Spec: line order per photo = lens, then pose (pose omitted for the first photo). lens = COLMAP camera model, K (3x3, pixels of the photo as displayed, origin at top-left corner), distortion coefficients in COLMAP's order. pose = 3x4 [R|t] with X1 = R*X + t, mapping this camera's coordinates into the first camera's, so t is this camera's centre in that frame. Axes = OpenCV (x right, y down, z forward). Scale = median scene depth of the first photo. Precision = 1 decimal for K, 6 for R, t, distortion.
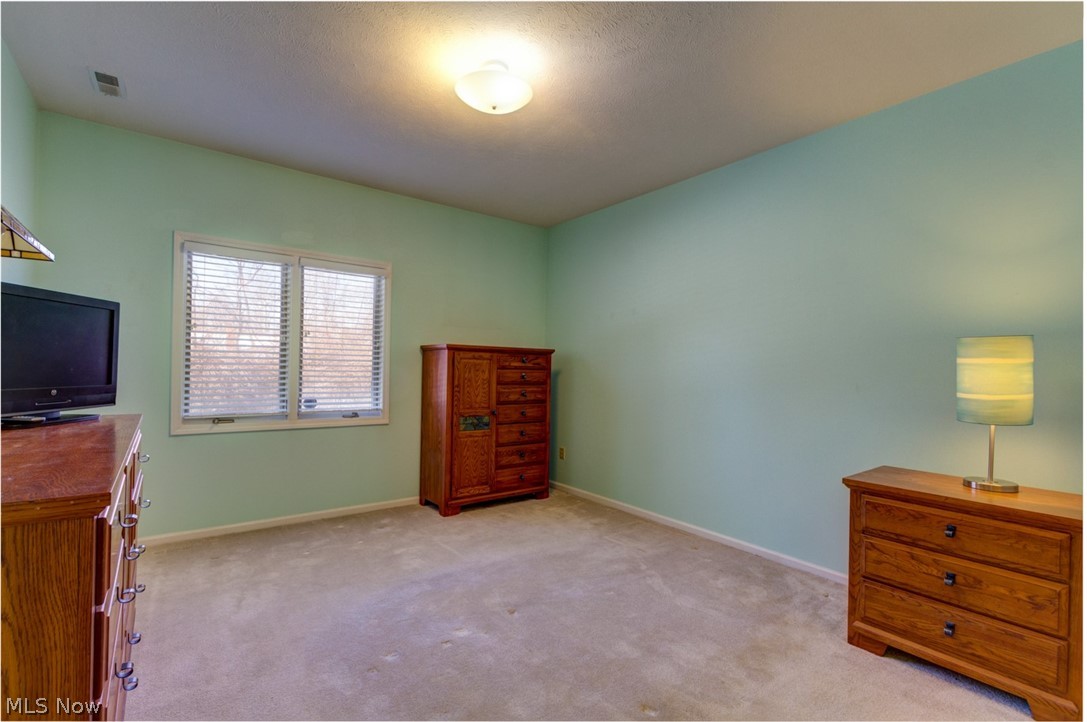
lens RADIAL K [[493.9, 0, 550.5], [0, 493.9, 372.6], [0, 0, 1]] dist [0.000984, 0.000013]
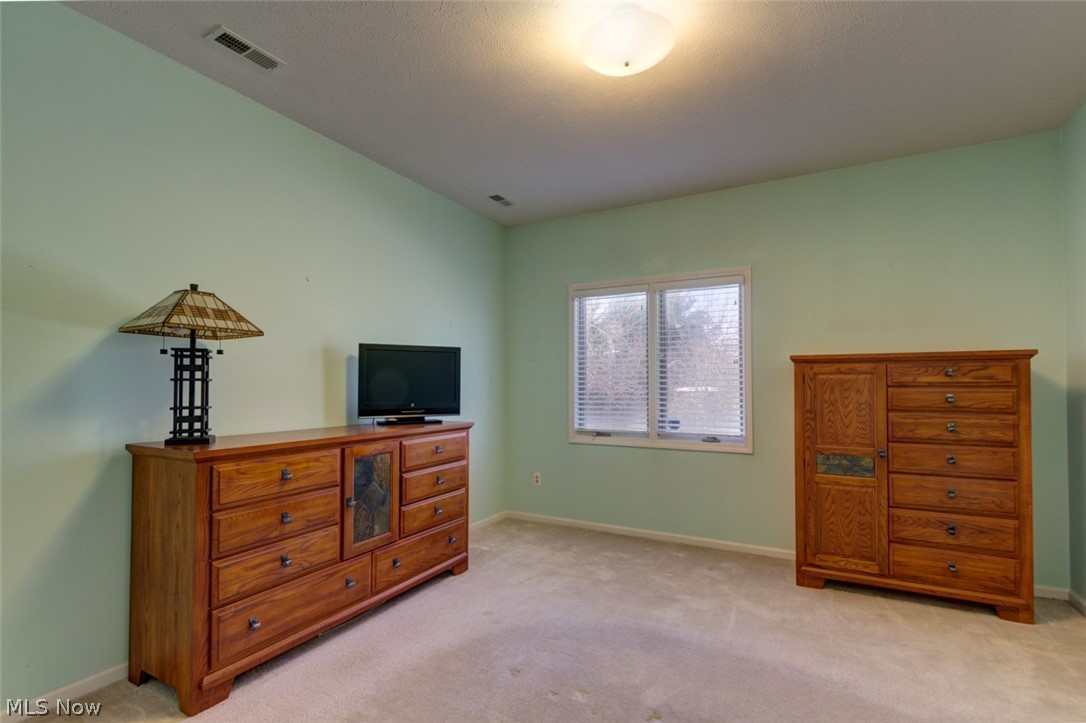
lens RADIAL K [[509.0, 0, 540.4], [0, 509.0, 380.1], [0, 0, 1]] dist [0.000687, -0.000576]
pose [[0.393496, -0.030174, -0.918831, 0.338735], [0.000455, 0.999467, -0.032627, 0.005242], [0.919326, 0.012421, 0.393300, 0.318768]]
